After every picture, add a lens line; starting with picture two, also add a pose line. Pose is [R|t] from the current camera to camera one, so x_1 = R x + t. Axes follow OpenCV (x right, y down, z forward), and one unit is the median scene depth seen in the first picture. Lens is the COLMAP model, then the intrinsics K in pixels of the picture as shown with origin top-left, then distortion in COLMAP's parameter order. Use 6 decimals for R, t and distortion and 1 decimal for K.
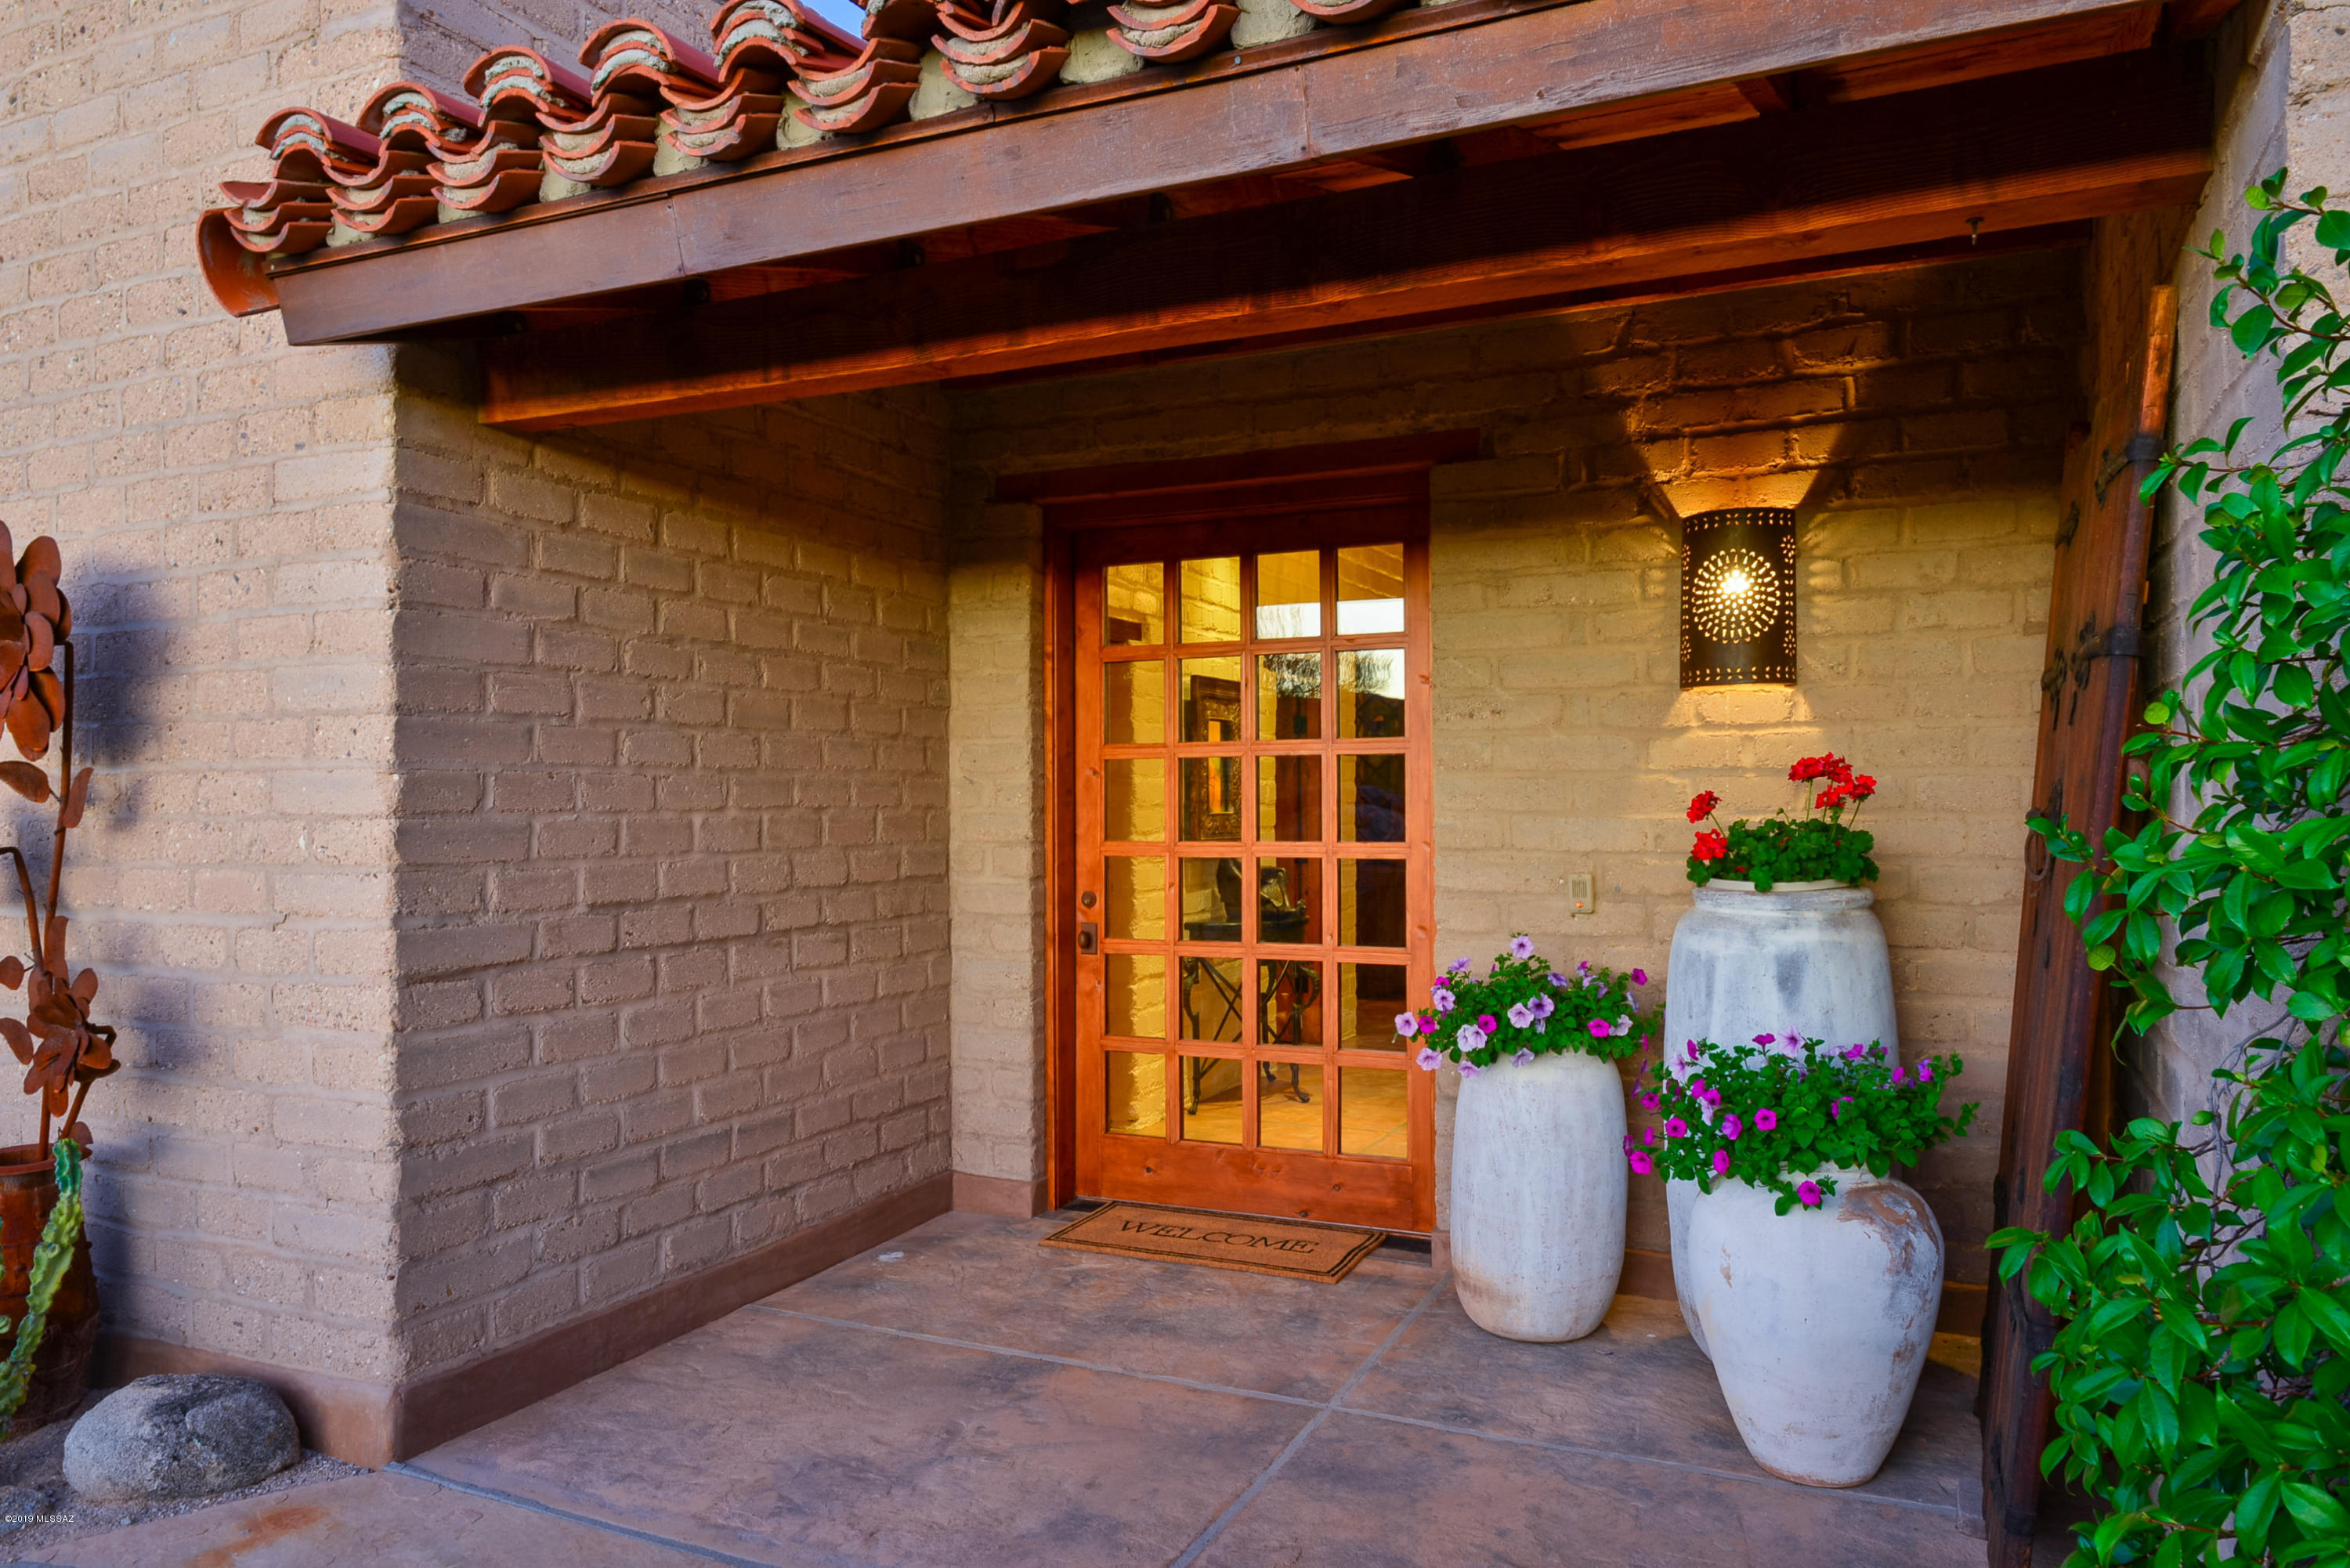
lens RADIAL K [[1607.2, 0, 1174.9], [0, 1607.2, 786.4], [0, 0, 1]] dist [-0.009417, -0.001327]
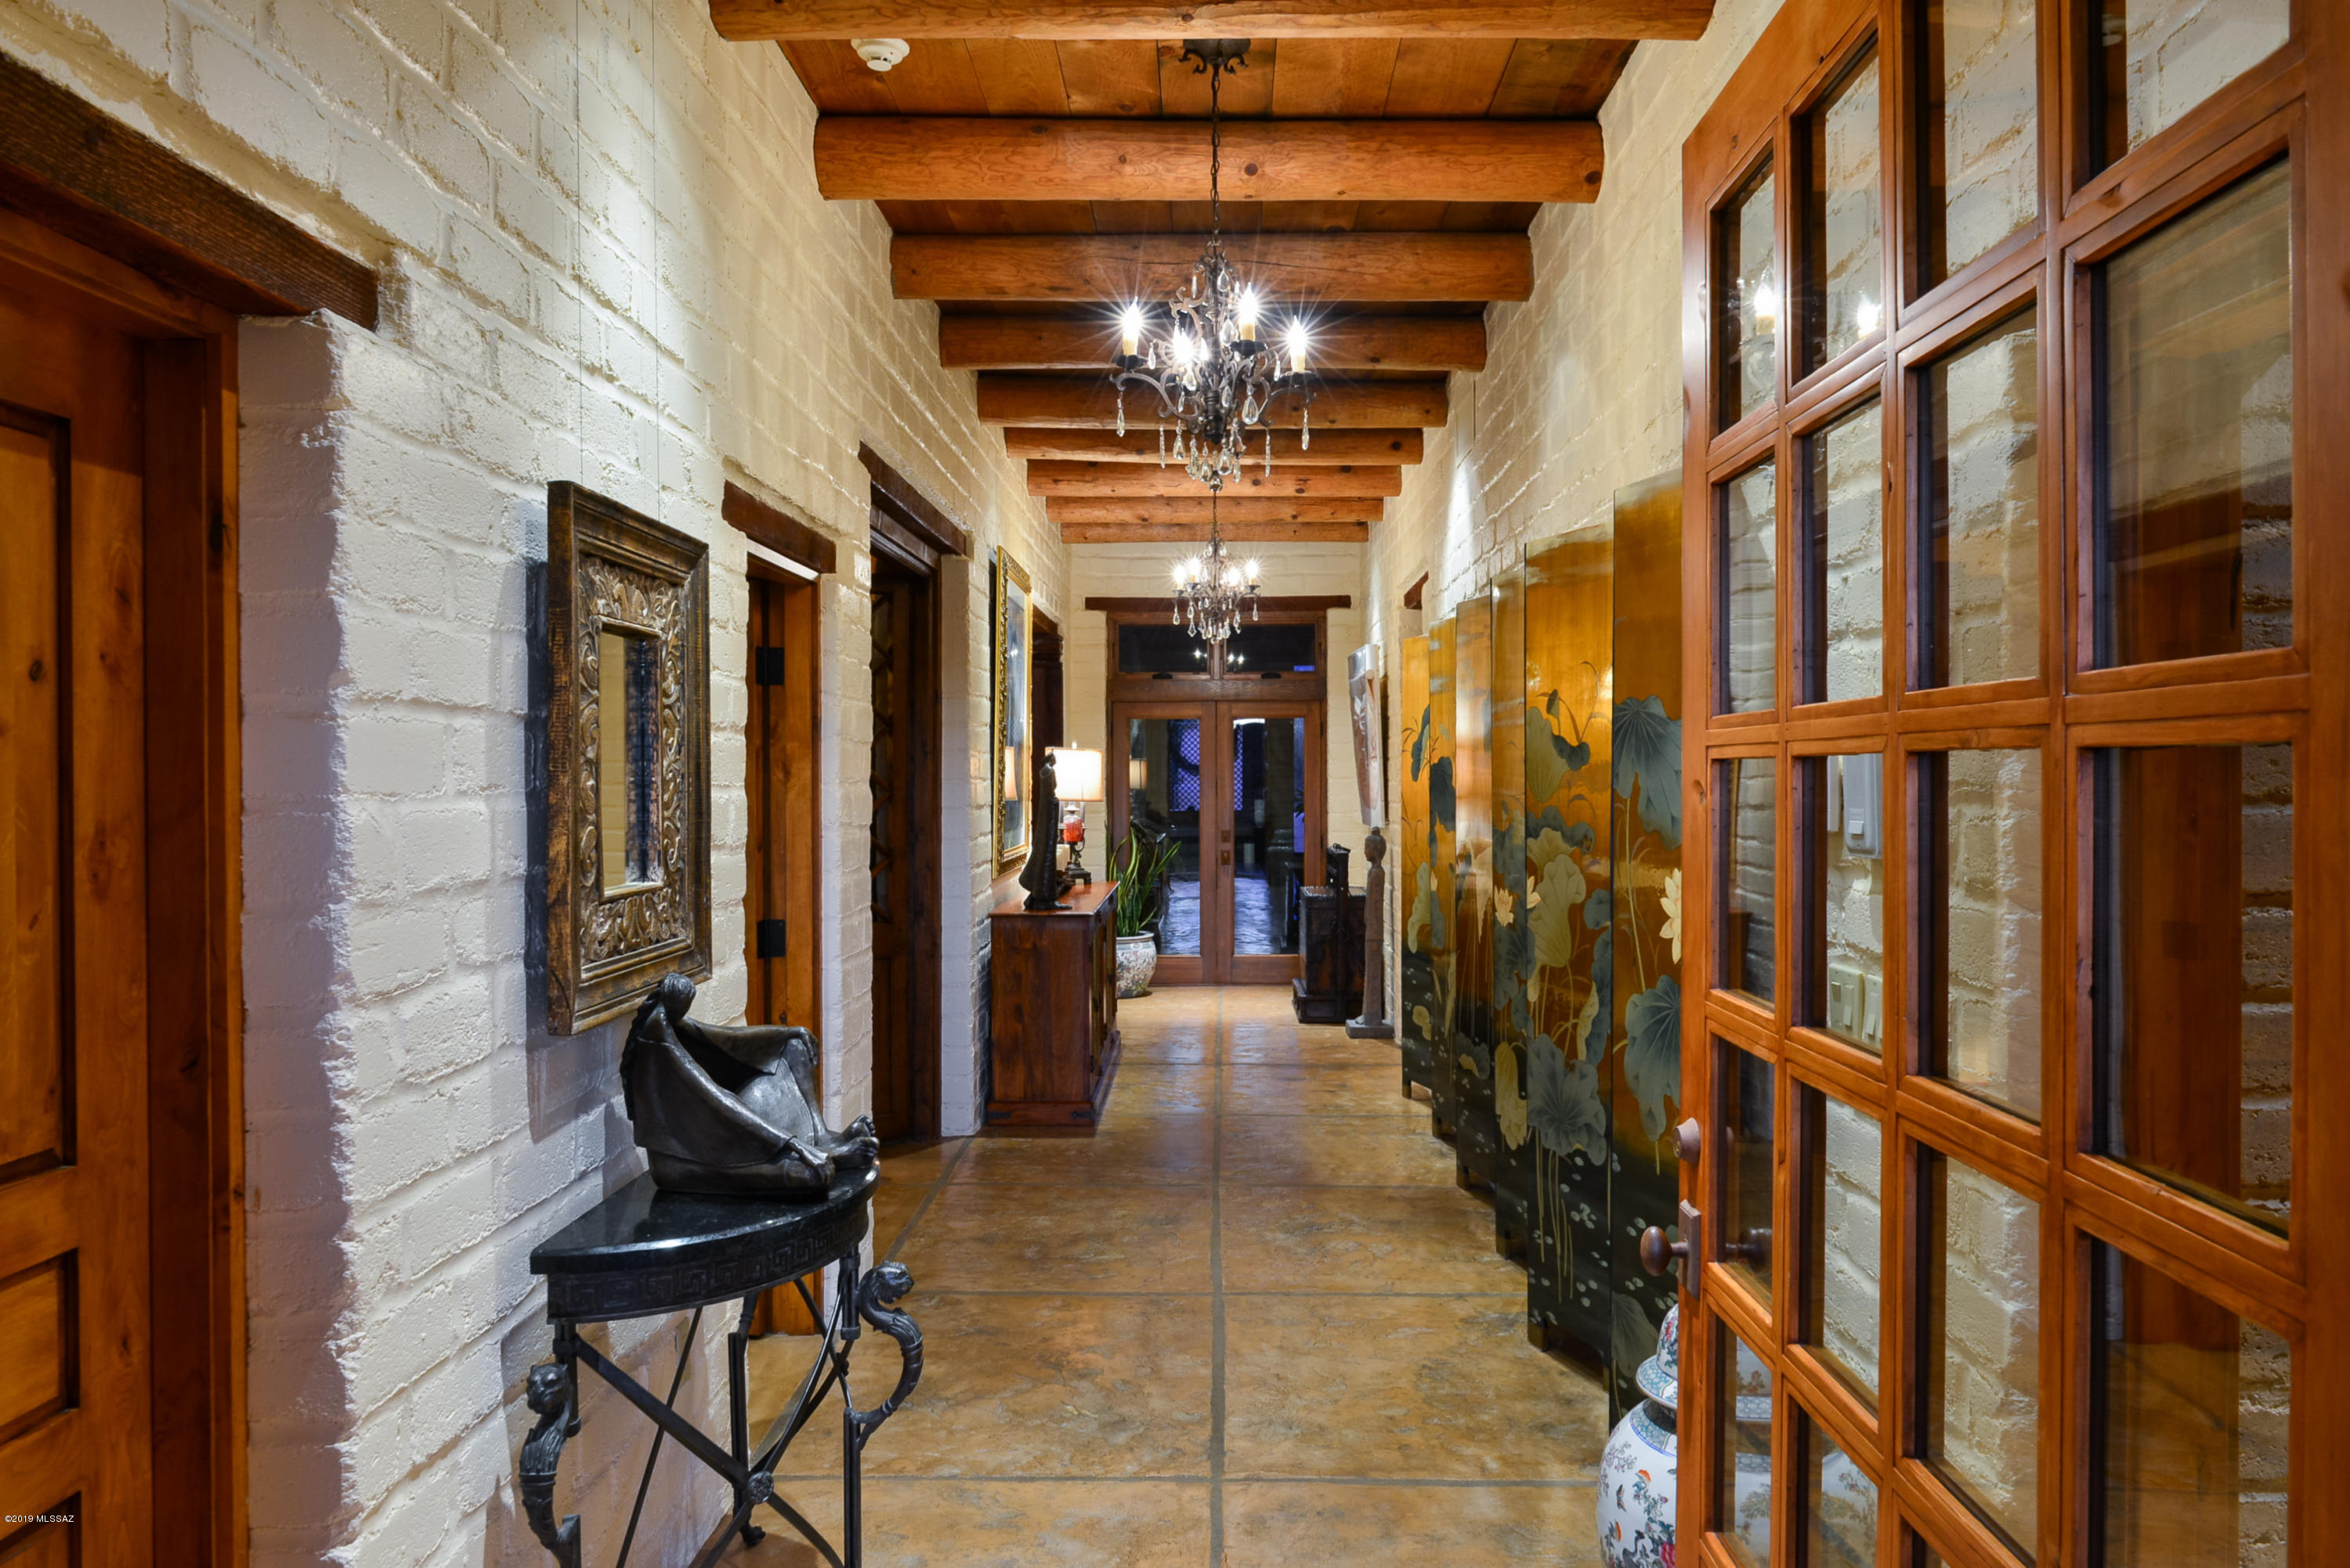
lens RADIAL K [[1607.2, 0, 1176.7], [0, 1607.2, 777.7], [0, 0, 1]] dist [-0.009417, -0.001327]
pose [[0.911844, -0.002132, 0.410532, -0.007590], [-0.003896, 0.999897, 0.013847, -0.013999], [-0.410519, -0.014225, 0.911741, 0.643333]]
